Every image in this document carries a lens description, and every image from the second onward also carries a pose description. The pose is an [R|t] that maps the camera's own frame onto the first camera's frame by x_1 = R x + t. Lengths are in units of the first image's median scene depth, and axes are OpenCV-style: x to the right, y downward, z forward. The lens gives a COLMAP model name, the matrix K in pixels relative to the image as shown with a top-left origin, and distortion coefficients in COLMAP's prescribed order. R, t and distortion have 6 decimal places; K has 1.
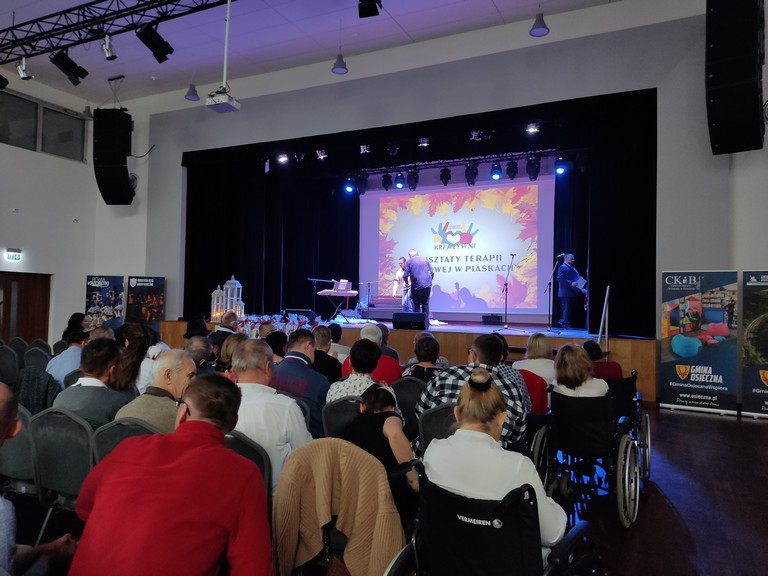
lens RADIAL K [[581.5, 0, 381.5], [0, 581.5, 290.2], [0, 0, 1]] dist [0.059658, -0.062132]
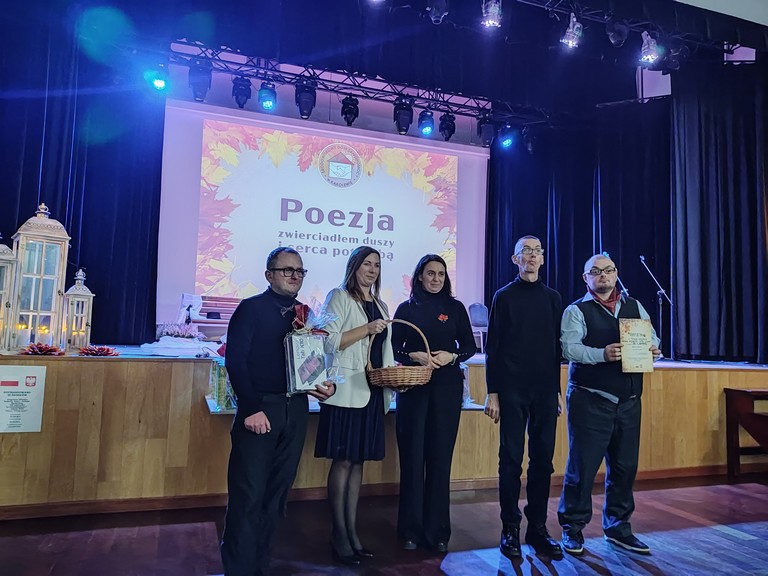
lens RADIAL K [[581.5, 0, 377.1], [0, 581.5, 290.8], [0, 0, 1]] dist [0.059658, -0.062132]
pose [[0.684168, 0.065025, 0.726420, -0.320035], [-0.037772, 0.997840, -0.053747, 0.029641], [-0.728346, 0.009334, 0.685146, 0.576115]]
